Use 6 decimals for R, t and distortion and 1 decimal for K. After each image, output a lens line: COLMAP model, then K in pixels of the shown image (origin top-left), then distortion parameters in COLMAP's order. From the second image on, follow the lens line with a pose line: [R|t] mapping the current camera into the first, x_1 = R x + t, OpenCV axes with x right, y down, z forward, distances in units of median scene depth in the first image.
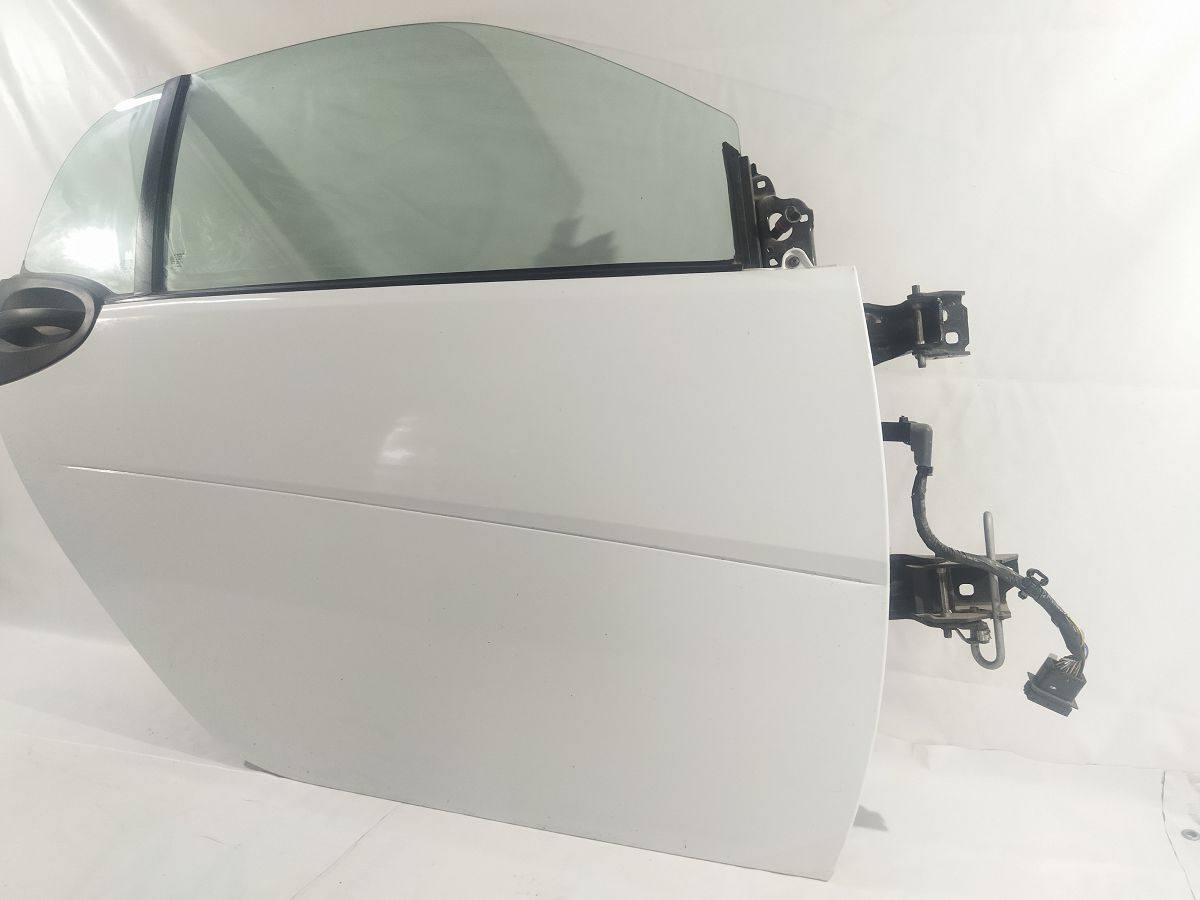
lens RADIAL K [[877.1, 0, 600.7], [0, 877.1, 441.2], [0, 0, 1]] dist [0.076244, -0.082334]
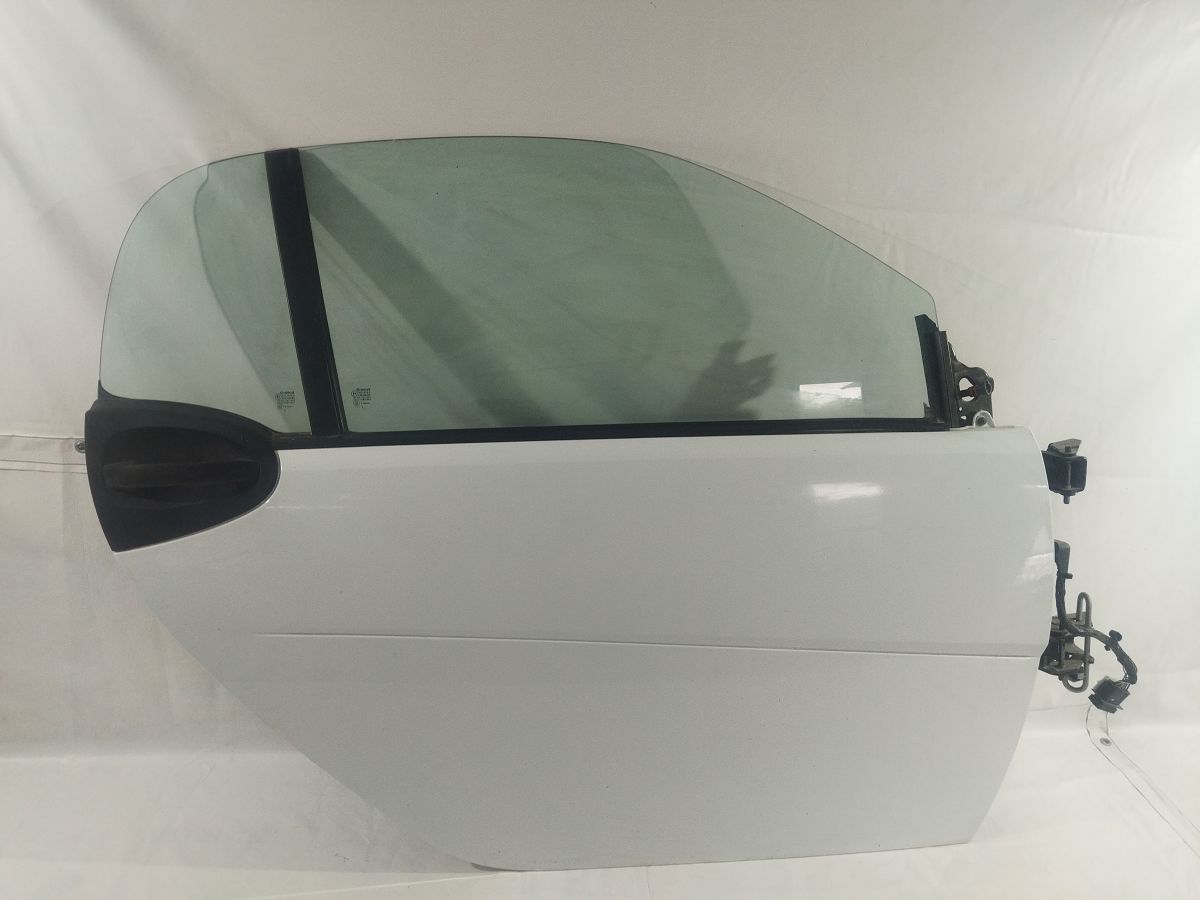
lens RADIAL K [[877.1, 0, 600.7], [0, 877.1, 441.2], [0, 0, 1]] dist [0.076244, -0.082334]
pose [[0.896871, -0.093925, 0.432205, -0.768081], [0.003392, 0.978624, 0.205632, -0.405509], [-0.442280, -0.182959, 0.878017, 0.099499]]
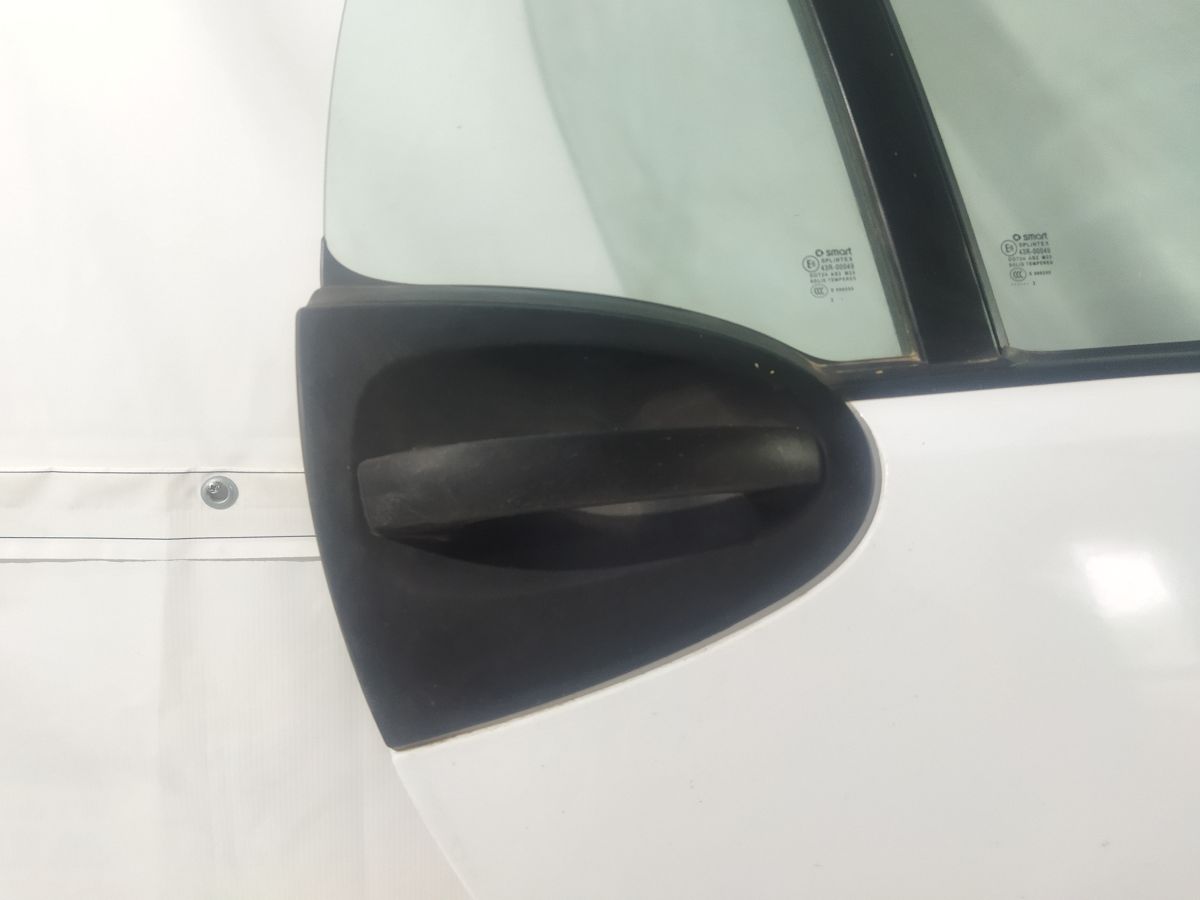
lens RADIAL K [[877.1, 0, 600.7], [0, 877.1, 441.2], [0, 0, 1]] dist [0.076244, -0.082334]
pose [[0.891250, -0.066601, 0.448596, -0.904485], [0.068536, 0.997577, 0.011942, -0.175409], [-0.448304, 0.020102, 0.893655, 0.922425]]
